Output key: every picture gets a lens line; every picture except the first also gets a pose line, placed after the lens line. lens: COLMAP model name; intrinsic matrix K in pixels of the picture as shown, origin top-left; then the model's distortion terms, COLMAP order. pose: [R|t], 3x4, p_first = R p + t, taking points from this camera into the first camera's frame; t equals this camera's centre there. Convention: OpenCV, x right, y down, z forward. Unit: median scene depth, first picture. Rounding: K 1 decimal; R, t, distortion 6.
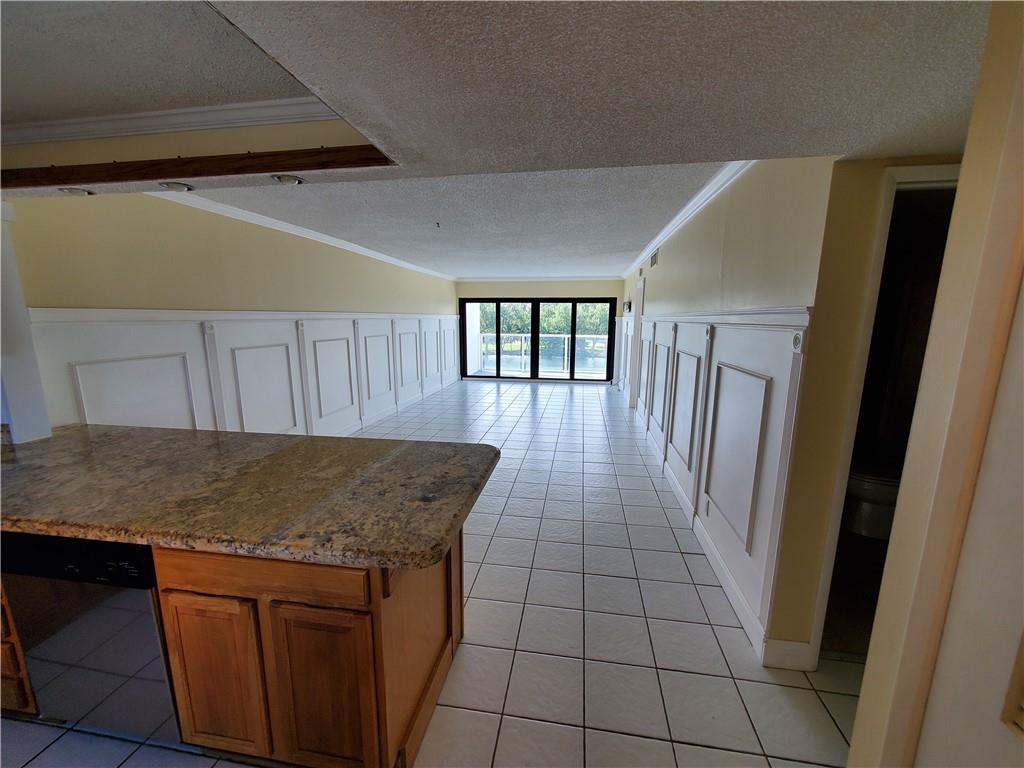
lens RADIAL K [[407.6, 0, 515.6], [0, 407.6, 394.7], [0, 0, 1]] dist [0.000311, 0.000469]
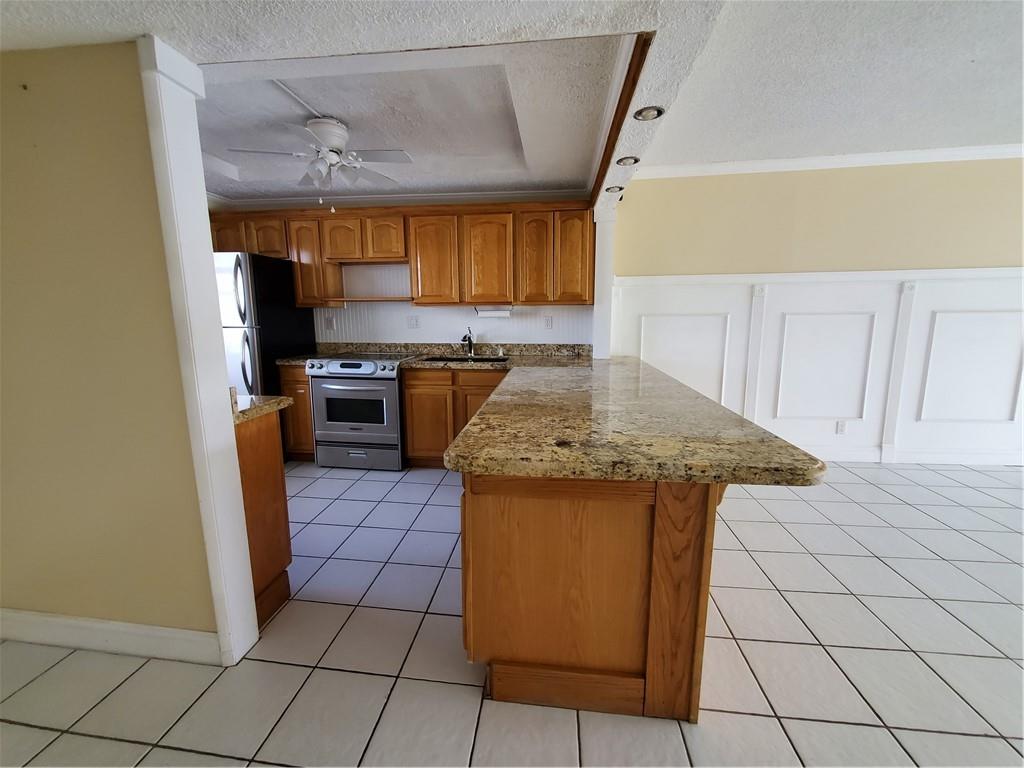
lens RADIAL K [[406.3, 0, 508.1], [0, 406.3, 373.8], [0, 0, 1]] dist [0.001303, 0.000290]
pose [[0.036940, 0.147865, -0.988317, 0.342613], [-0.177396, 0.974255, 0.139130, 0.010613], [0.983446, 0.170184, 0.062220, 0.470942]]
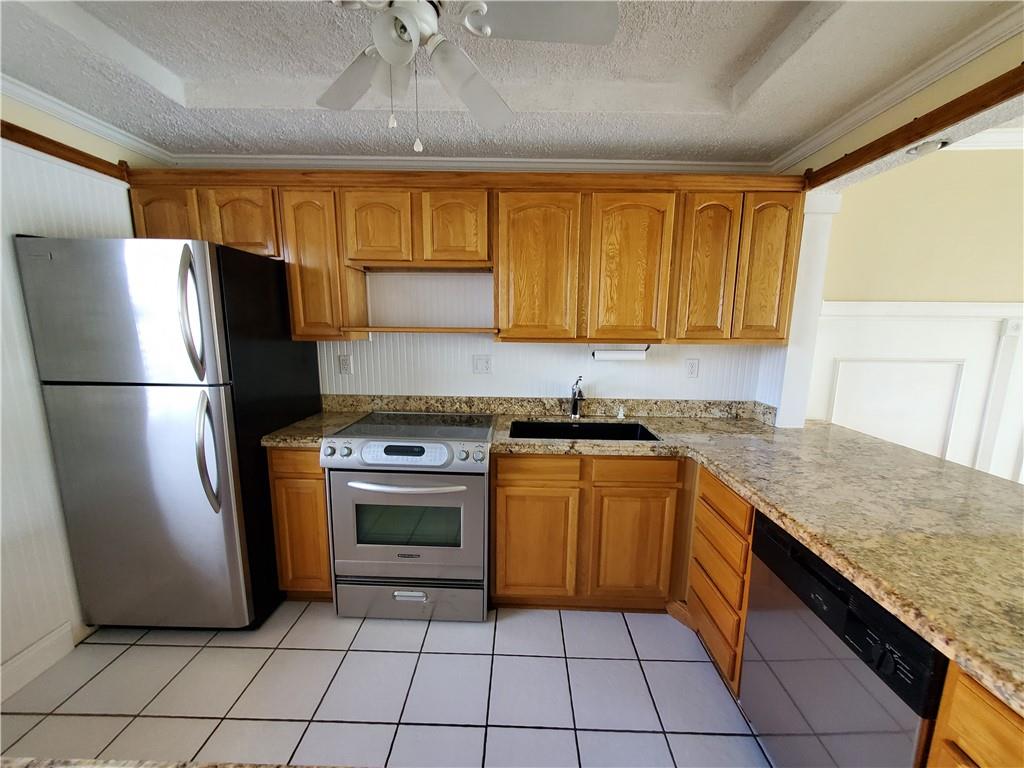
lens RADIAL K [[405.2, 0, 513.8], [0, 405.2, 393.0], [0, 0, 1]] dist [0.000211, 0.000285]
pose [[0.137260, 0.165094, -0.976680, -0.236906], [-0.191364, 0.971857, 0.137385, 0.015627], [0.971874, 0.168044, 0.164990, 0.108242]]
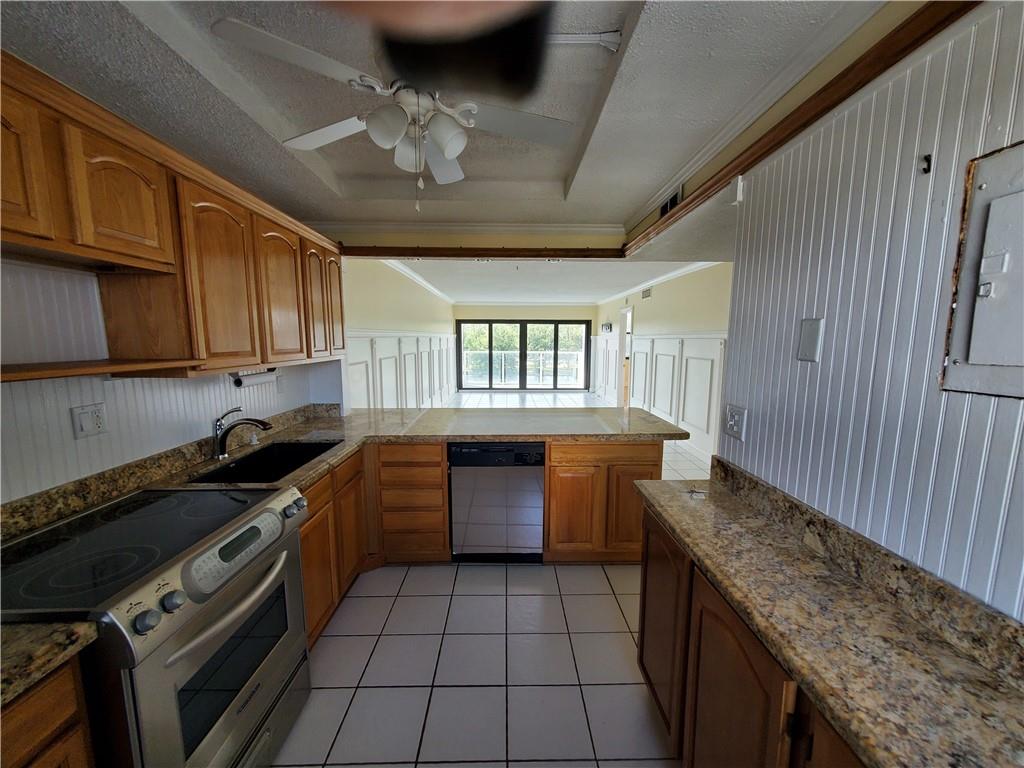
lens RADIAL K [[406.3, 0, 516.0], [0, 406.3, 394.0], [0, 0, 1]] dist [0.000276, -0.000077]
pose [[0.984077, -0.024926, 0.175985, -0.707717], [0.033527, 0.998375, -0.046072, 0.106116], [-0.174551, 0.051238, 0.983314, -0.497872]]
